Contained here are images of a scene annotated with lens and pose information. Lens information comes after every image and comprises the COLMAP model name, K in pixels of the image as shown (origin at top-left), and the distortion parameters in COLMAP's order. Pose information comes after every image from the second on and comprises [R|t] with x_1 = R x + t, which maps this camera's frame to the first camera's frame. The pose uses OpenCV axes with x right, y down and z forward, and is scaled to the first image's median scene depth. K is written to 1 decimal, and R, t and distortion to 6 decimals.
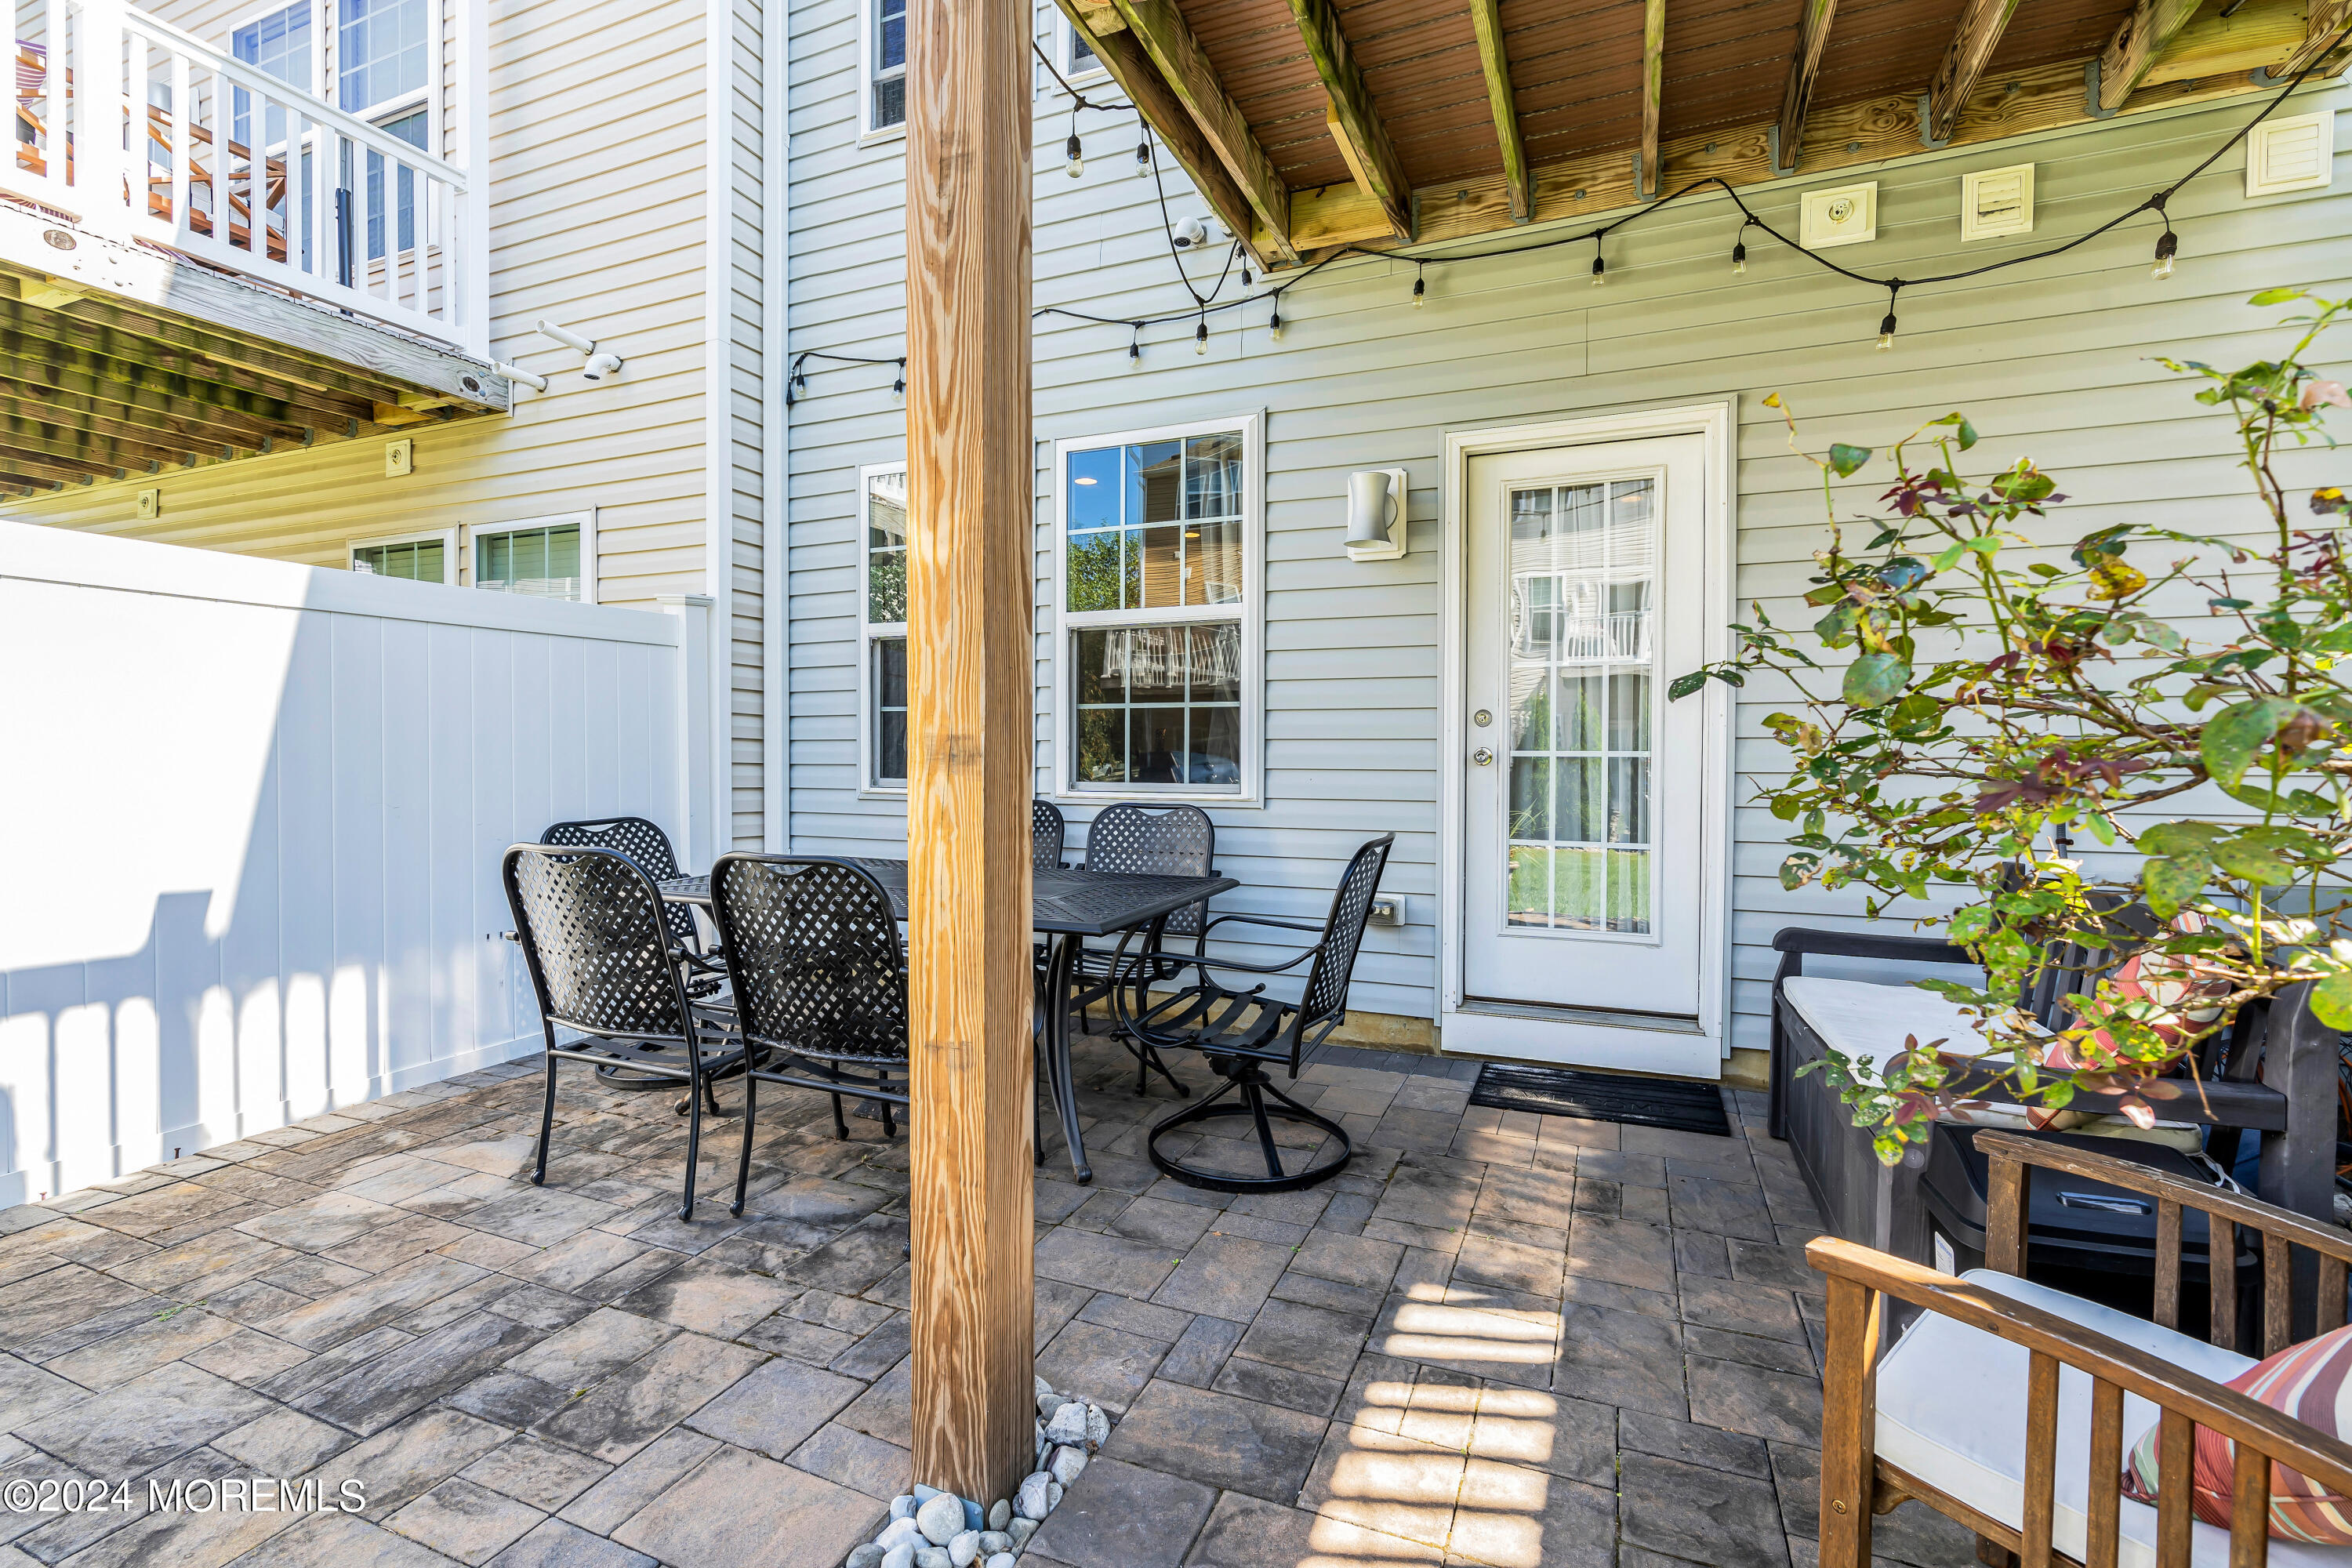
lens RADIAL K [[1066.6, 0, 1179.5], [0, 1066.6, 757.1], [0, 0, 1]] dist [-0.003376, 0.000219]
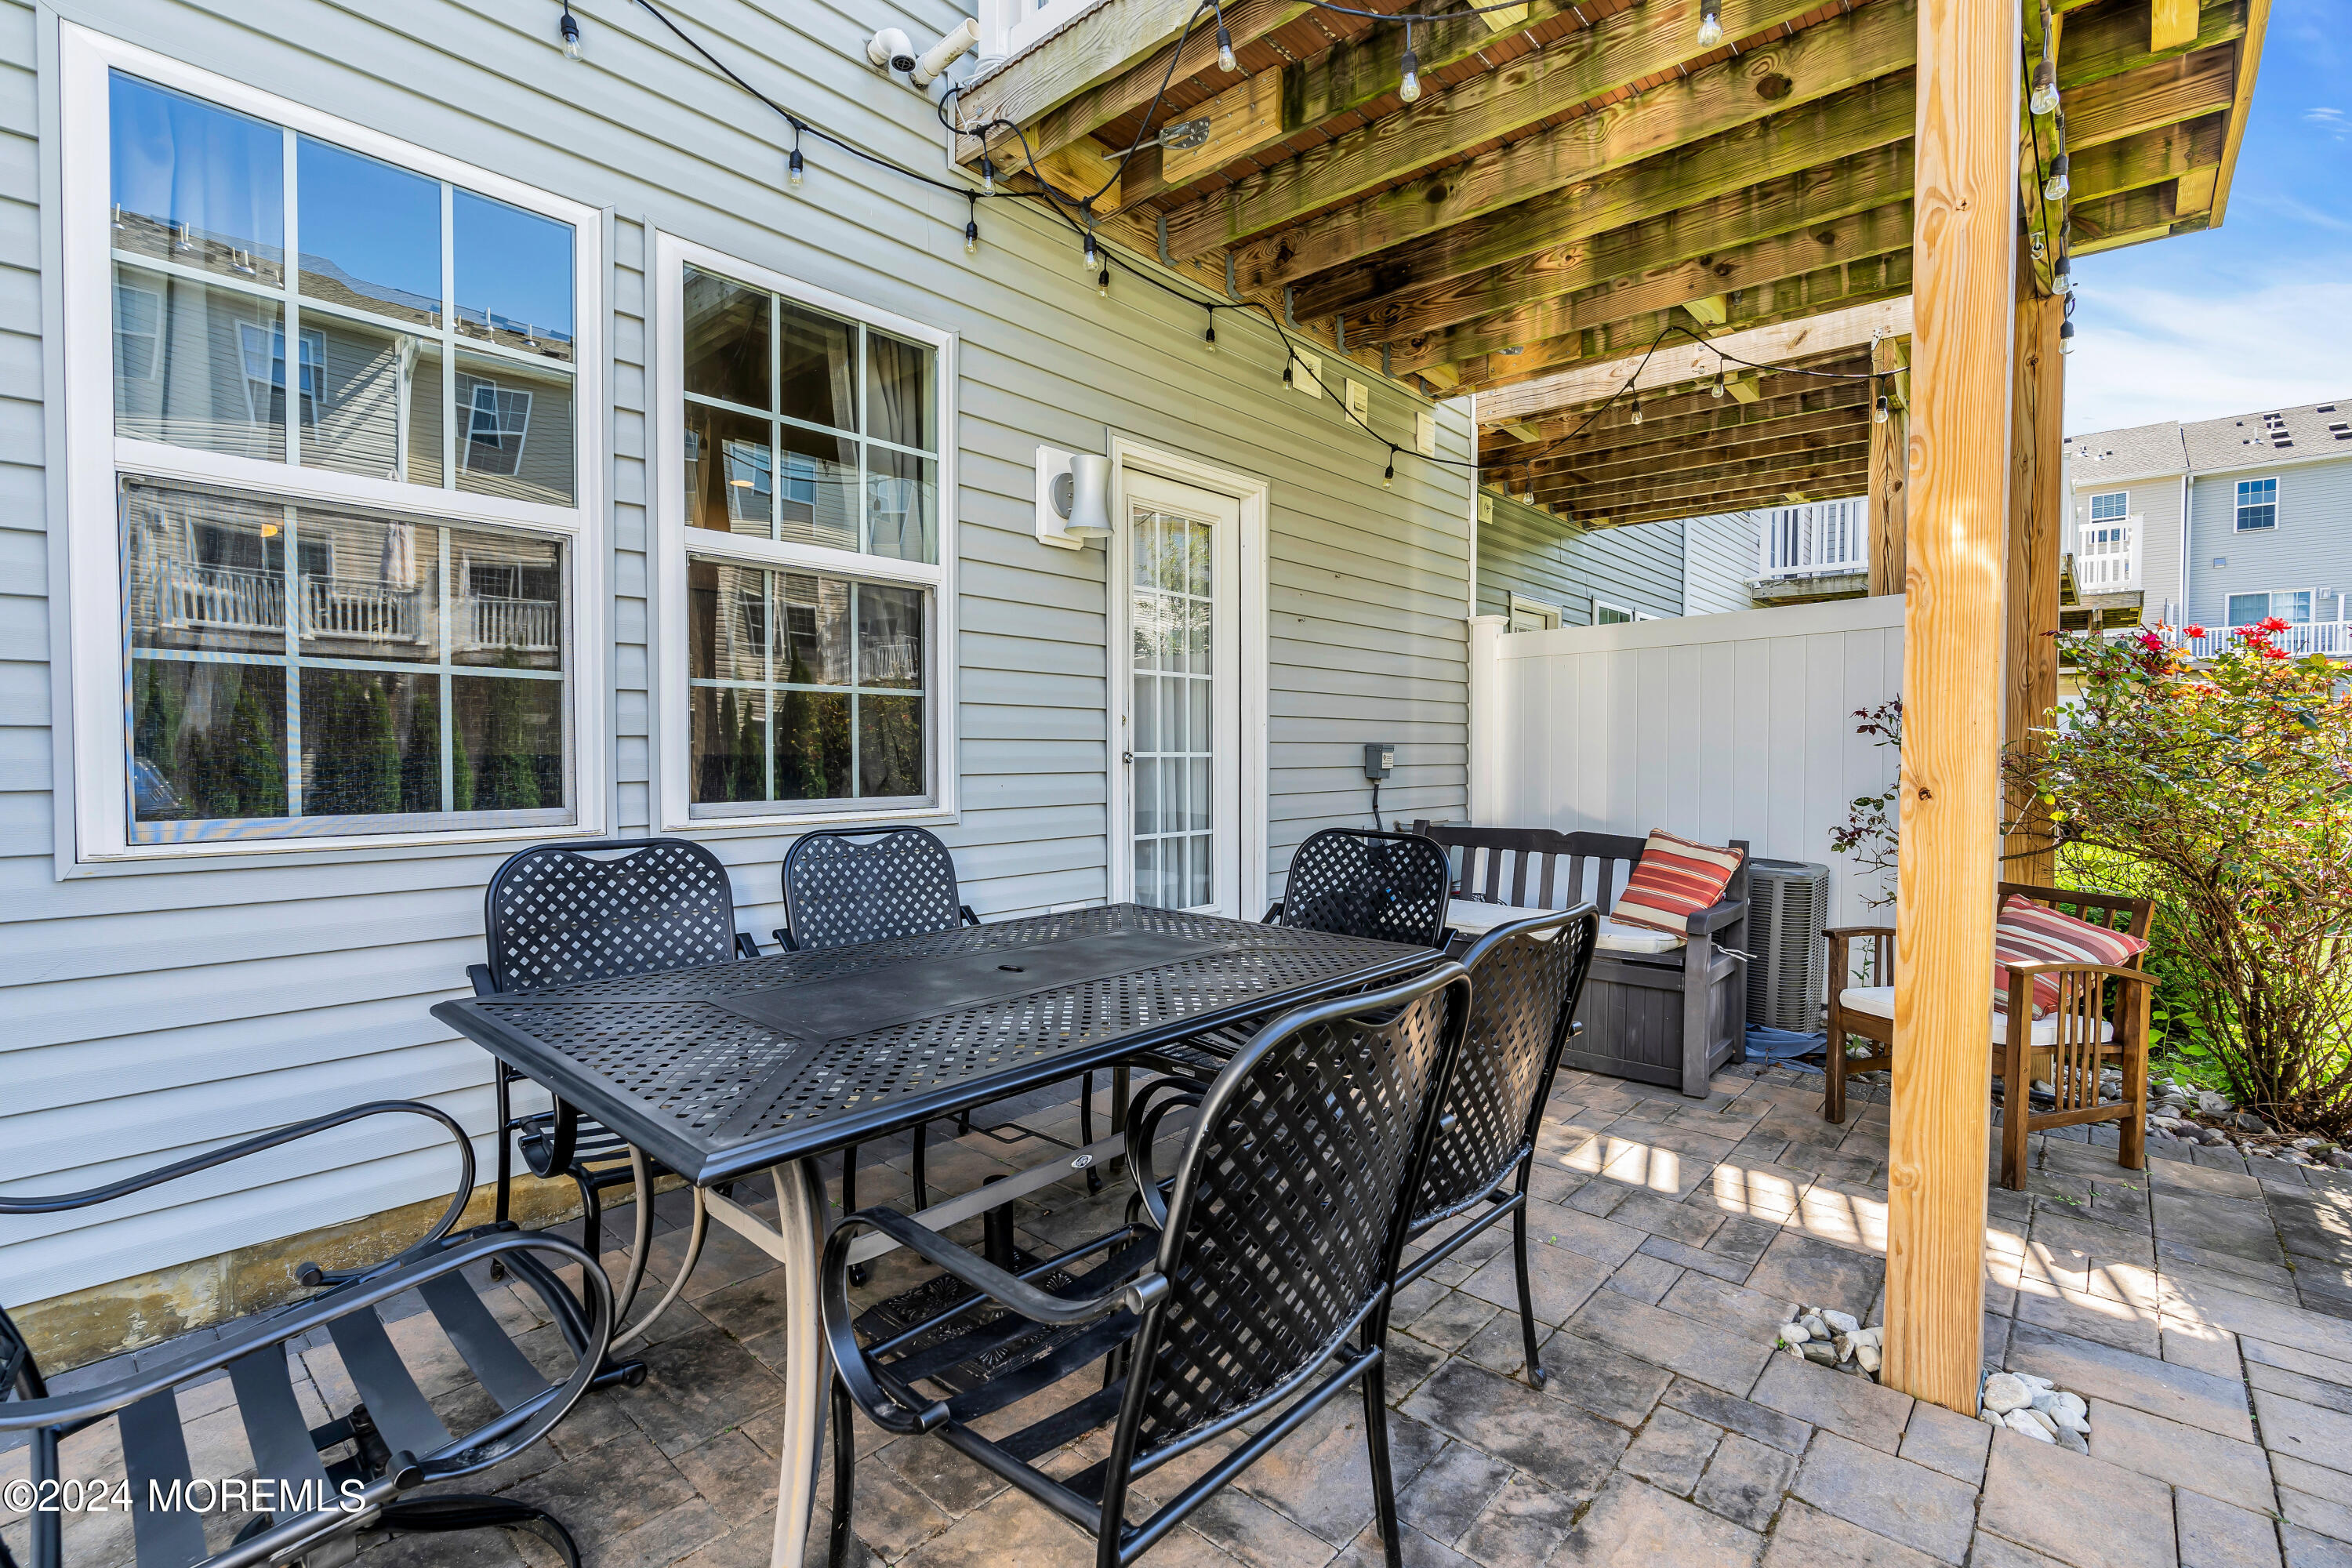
lens RADIAL K [[1066.6, 0, 1179.5], [0, 1066.6, 757.1], [0, 0, 1]] dist [-0.003376, 0.000219]
pose [[0.309514, -0.012319, 0.950815, -0.647545], [0.001980, 0.999922, 0.012311, -0.012037], [-0.950893, -0.001928, 0.309515, 0.591807]]
